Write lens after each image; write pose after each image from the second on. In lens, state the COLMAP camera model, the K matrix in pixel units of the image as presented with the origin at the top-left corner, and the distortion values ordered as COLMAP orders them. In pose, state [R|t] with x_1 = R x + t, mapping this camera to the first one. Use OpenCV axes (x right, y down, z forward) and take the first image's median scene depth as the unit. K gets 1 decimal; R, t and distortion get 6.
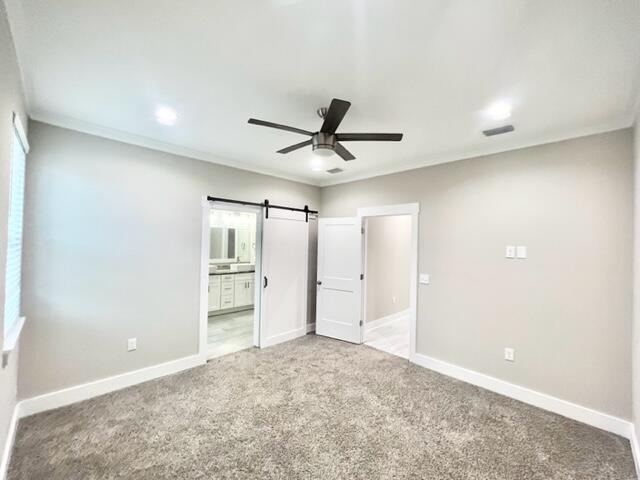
lens RADIAL K [[258.6, 0, 320.0], [0, 258.6, 240.0], [0, 0, 1]] dist [0.000375, -0.000058]
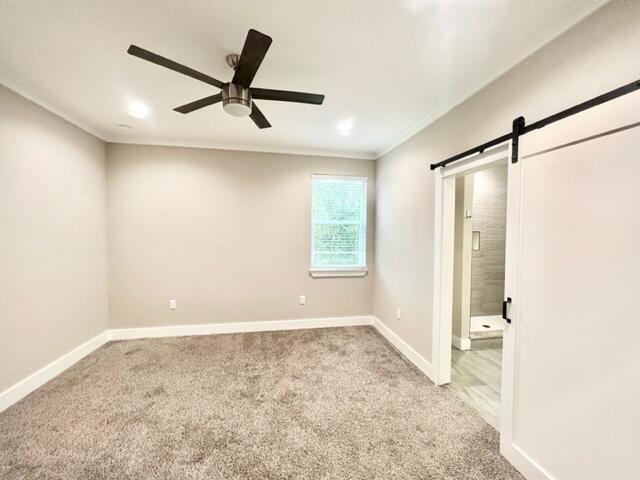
lens RADIAL K [[258.6, 0, 320.0], [0, 258.6, 240.0], [0, 0, 1]] dist [0.000375, -0.000058]
pose [[-0.558255, -0.004780, -0.829656, 0.411382], [-0.018625, 0.999804, 0.006772, 0.060853], [0.829460, 0.019233, -0.558234, 1.232473]]
